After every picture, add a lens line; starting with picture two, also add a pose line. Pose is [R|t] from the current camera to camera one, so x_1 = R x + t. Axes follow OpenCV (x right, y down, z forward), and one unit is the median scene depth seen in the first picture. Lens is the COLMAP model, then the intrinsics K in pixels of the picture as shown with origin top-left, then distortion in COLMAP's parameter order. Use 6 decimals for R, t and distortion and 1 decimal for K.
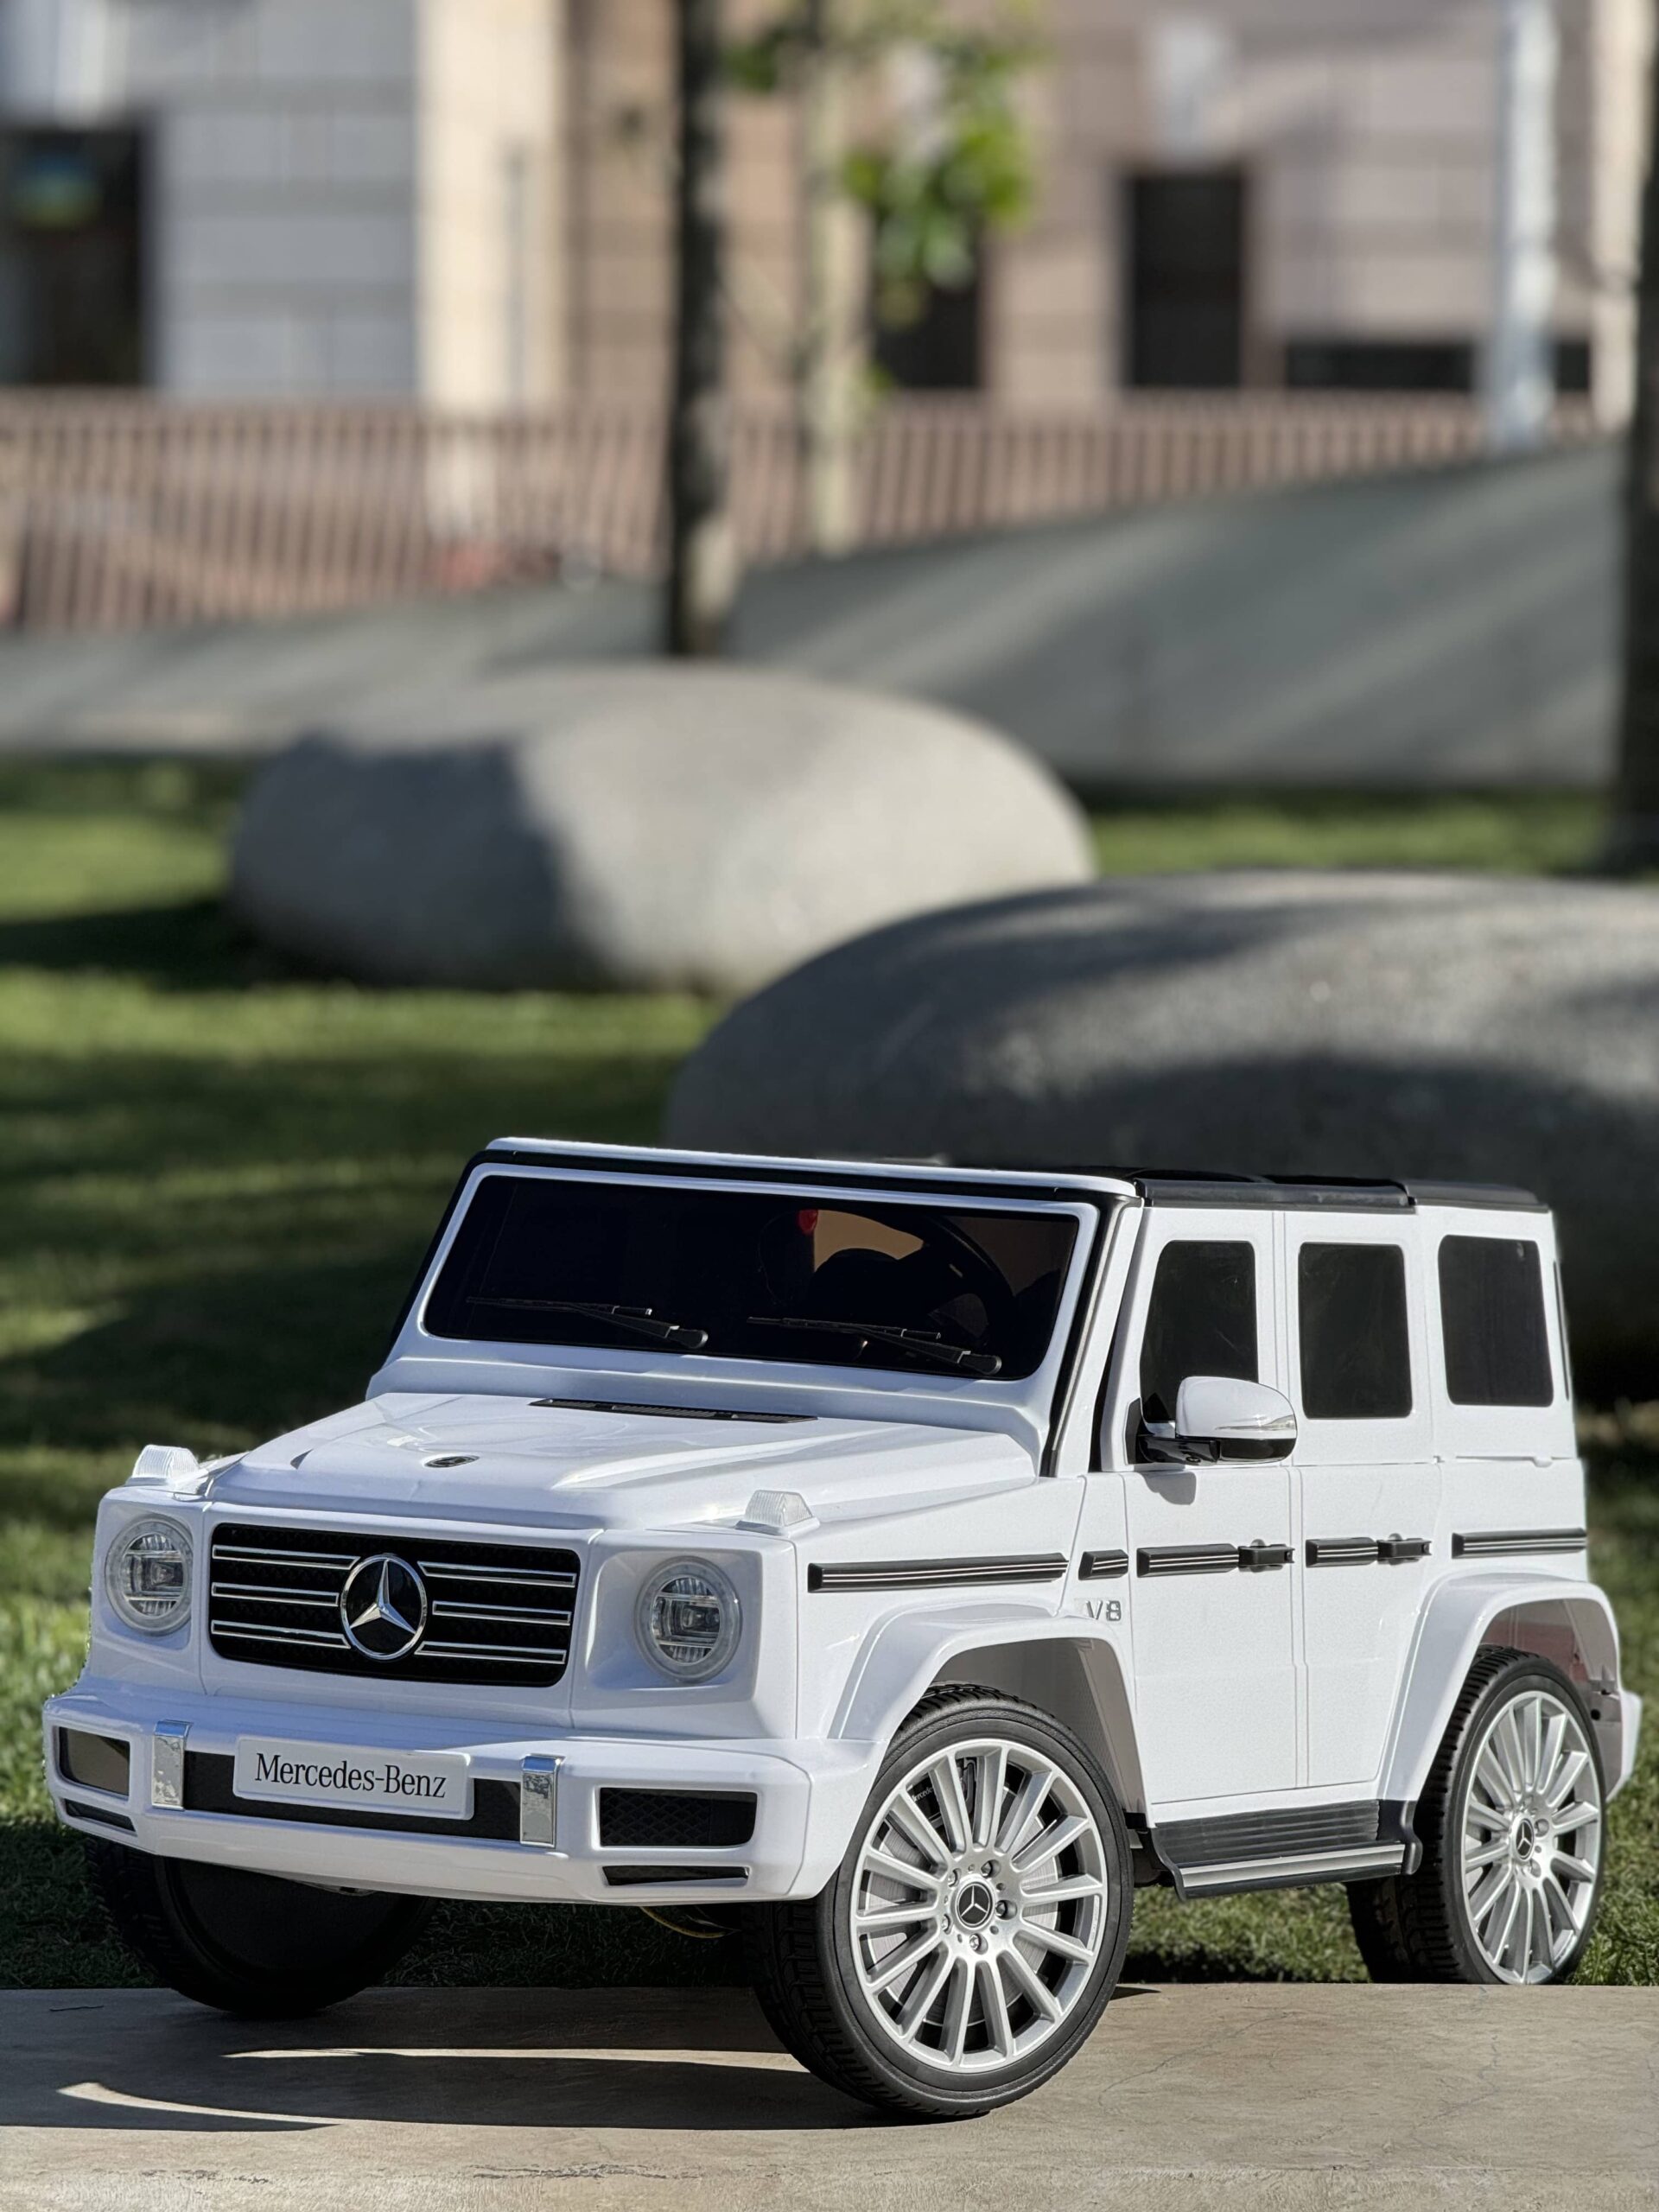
lens RADIAL K [[7771.8, 0, 828.7], [0, 7771.8, 1104.8], [0, 0, 1]] dist [-0.066926, 3.652633]
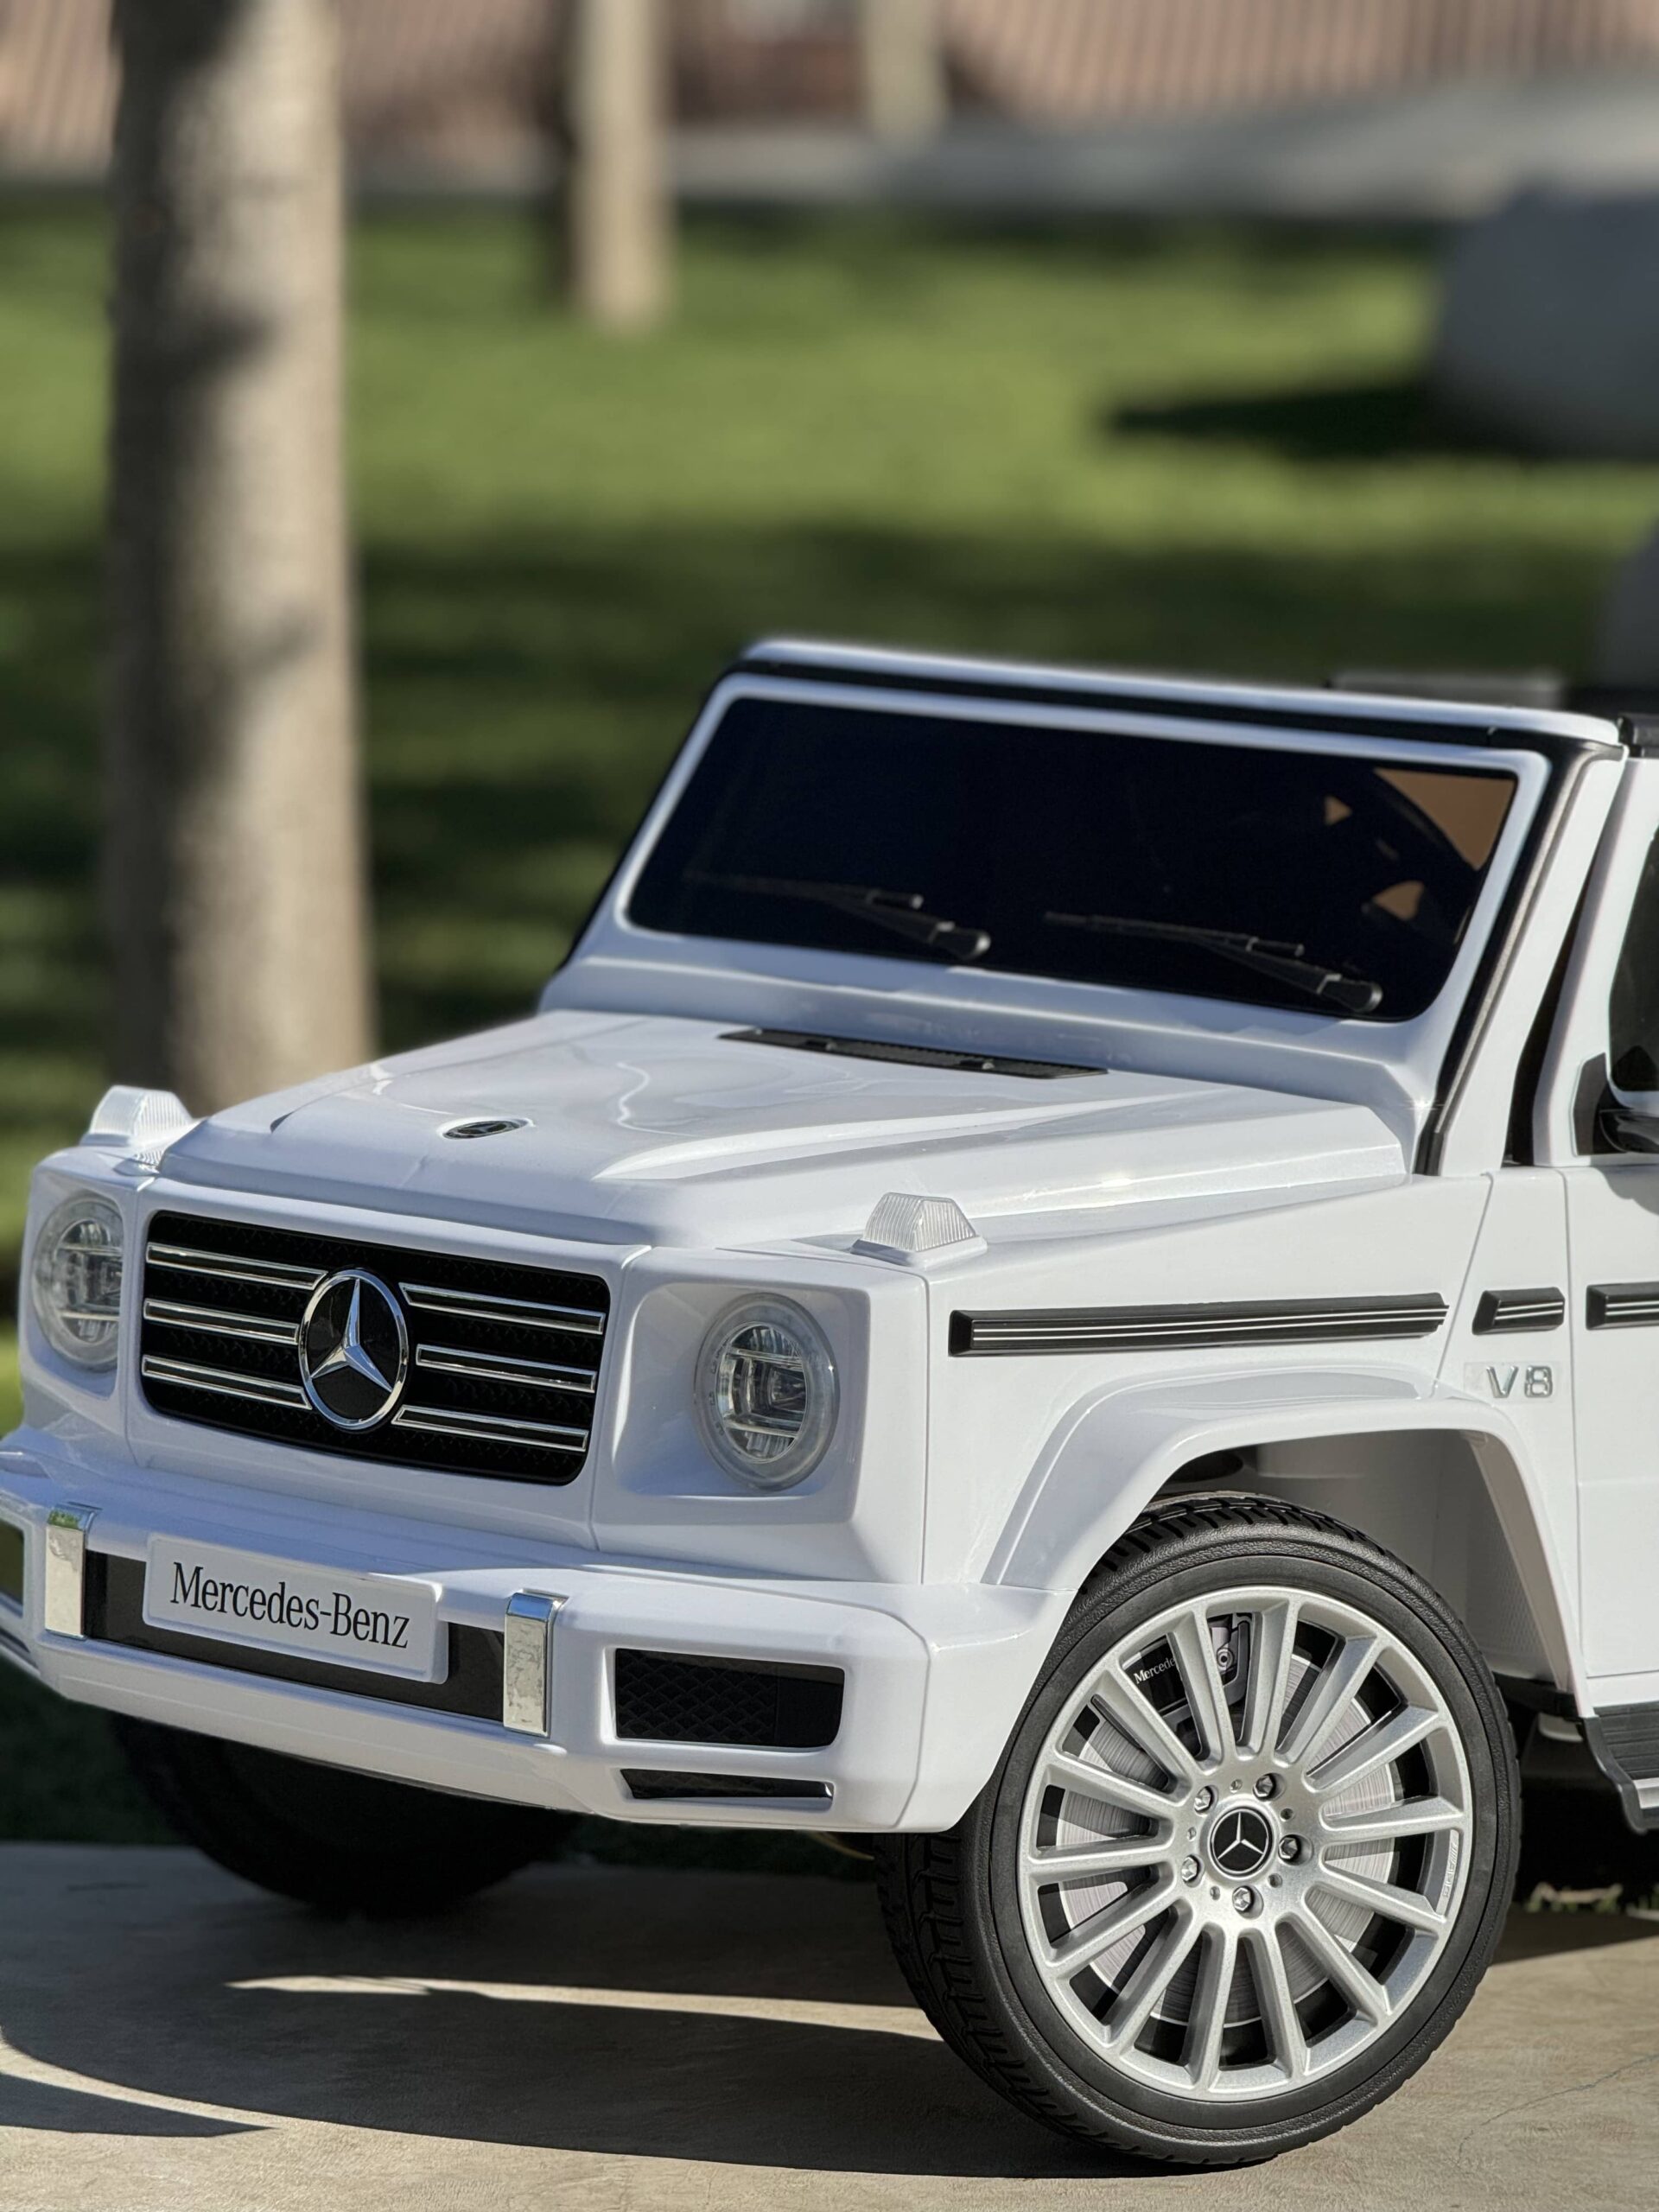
lens RADIAL K [[7771.8, 0, 828.7], [0, 7771.8, 1104.8], [0, 0, 1]] dist [-0.066926, 3.652633]
pose [[0.976812, 0.028263, -0.212224, 0.120276], [-0.014942, 0.997831, 0.064113, 0.001368], [0.213576, -0.059456, 0.975116, 0.369401]]
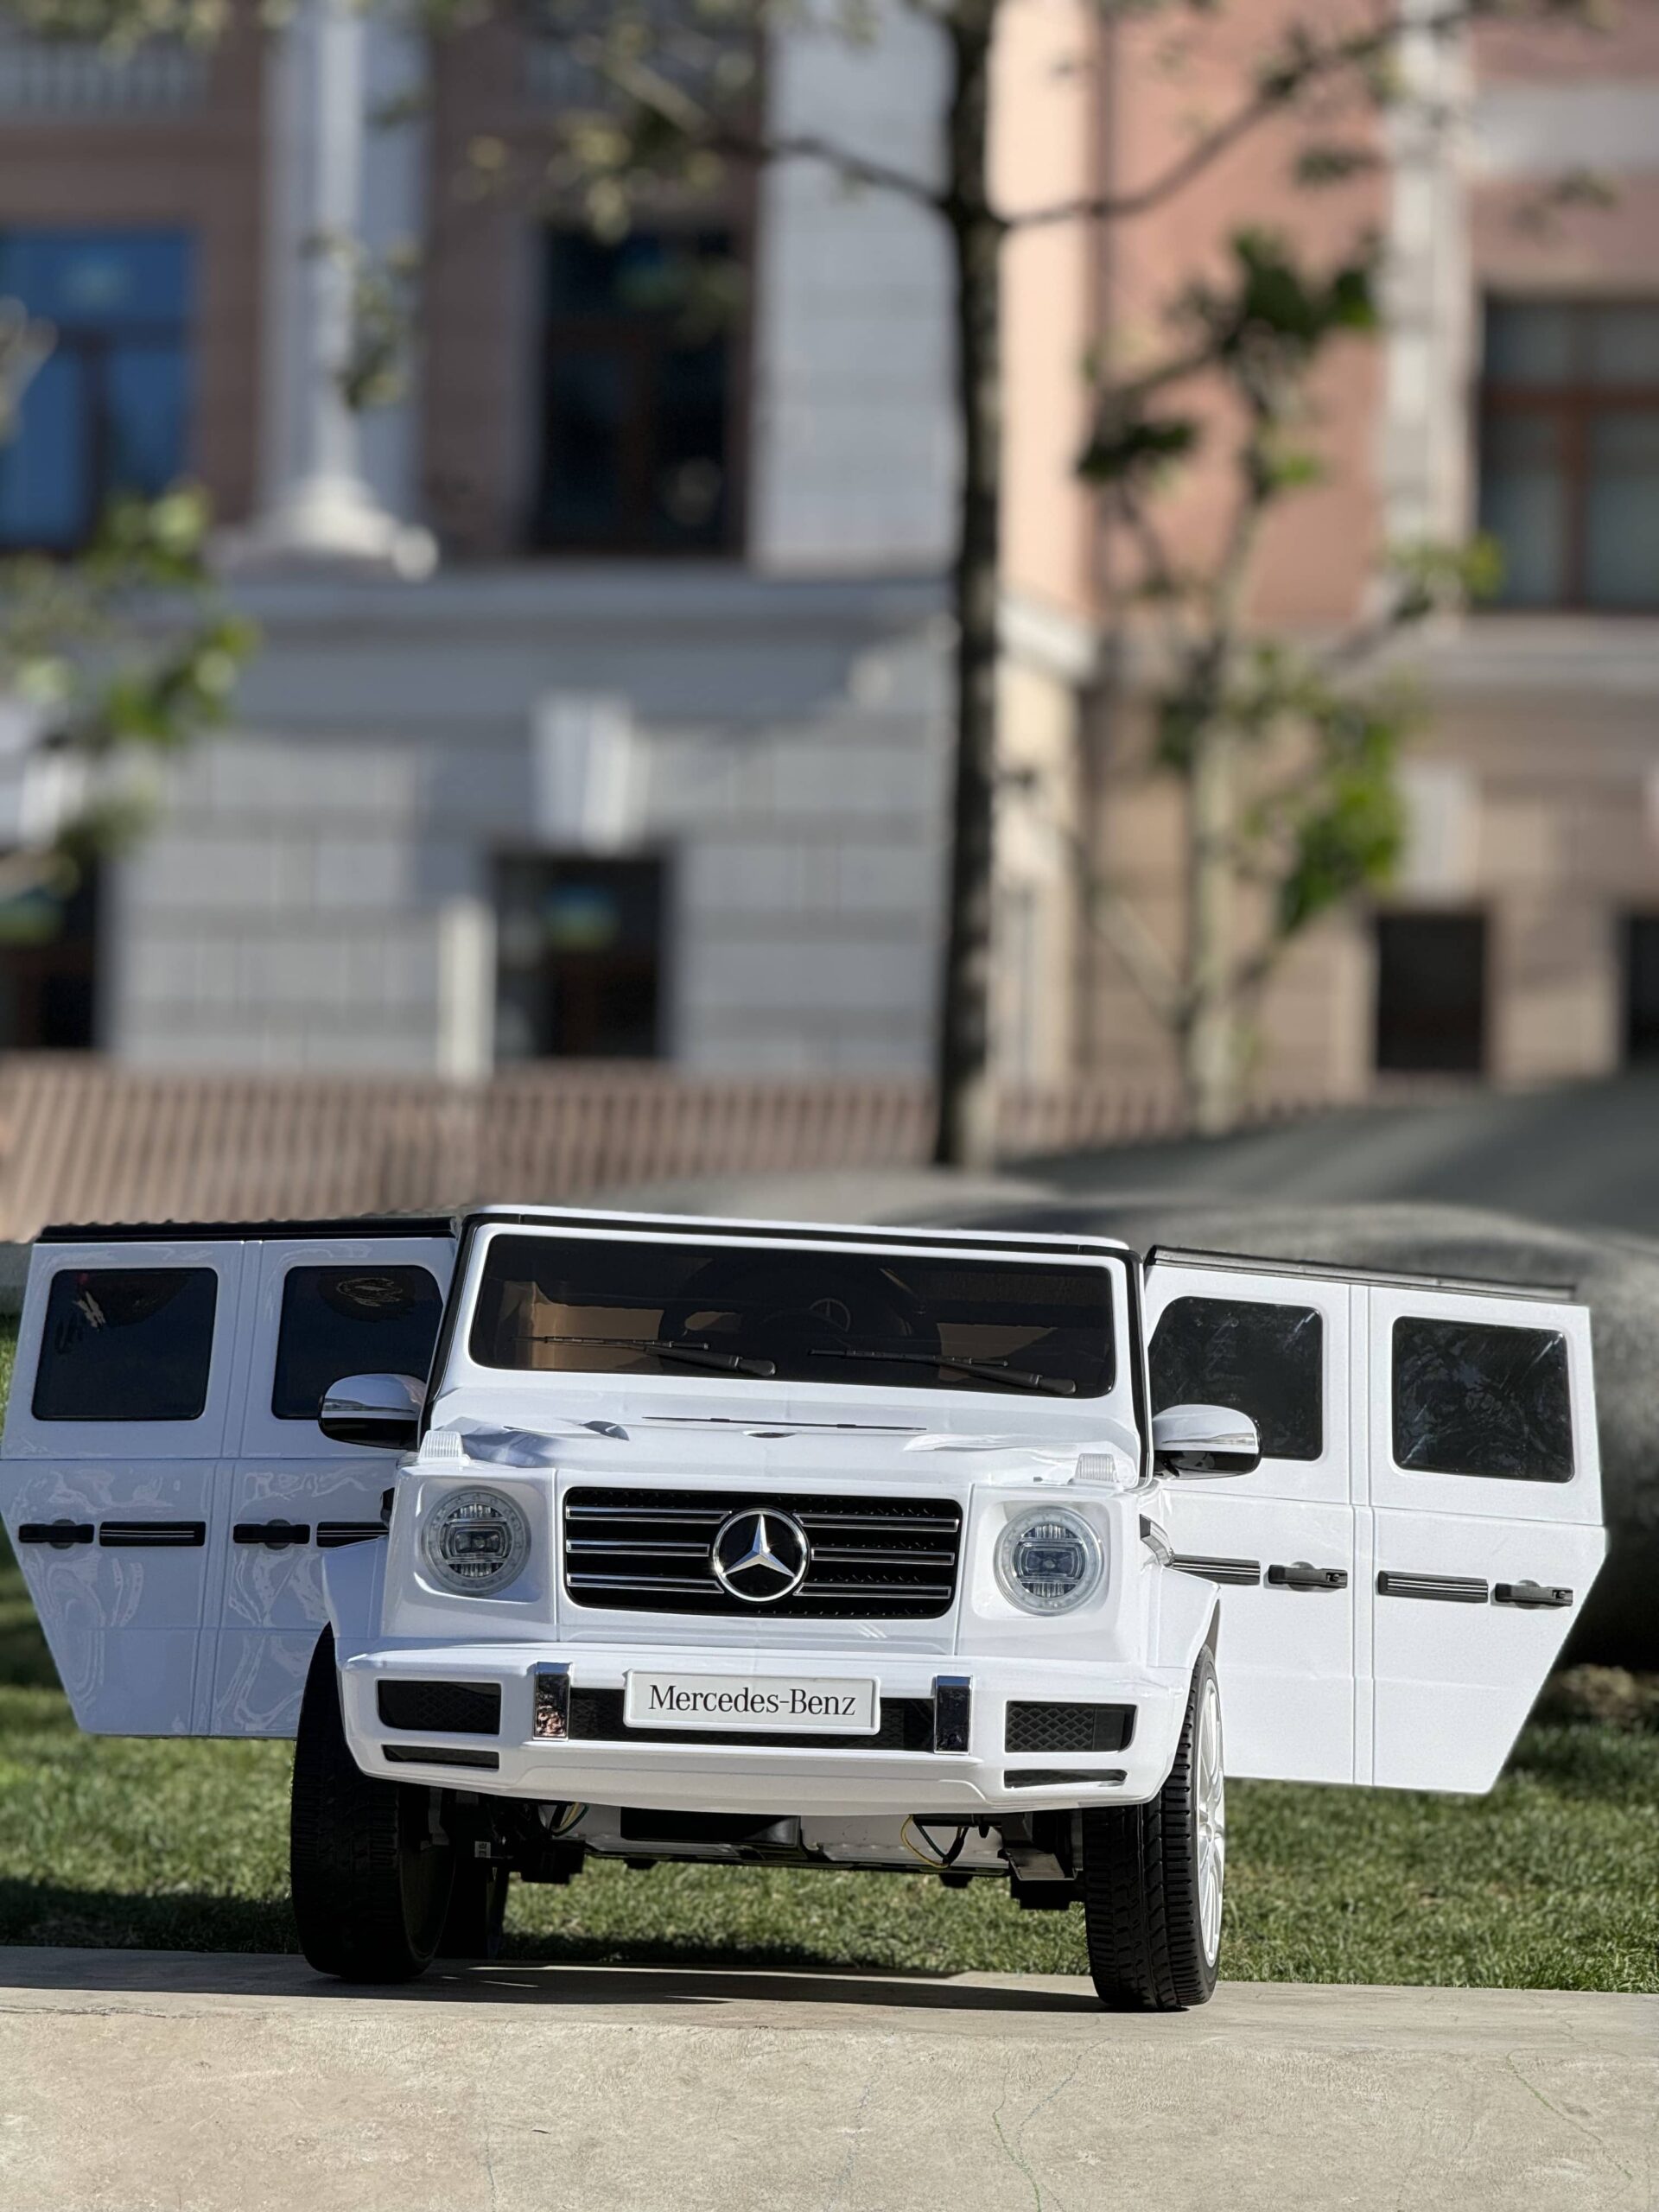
lens RADIAL K [[7771.8, 0, 828.7], [0, 7771.8, 1104.8], [0, 0, 1]] dist [-0.066926, 3.652633]
pose [[0.880363, 0.047771, 0.471888, -0.583390], [-0.002381, 0.995347, -0.096321, 0.108132], [-0.474294, 0.083674, 0.876381, 0.000389]]
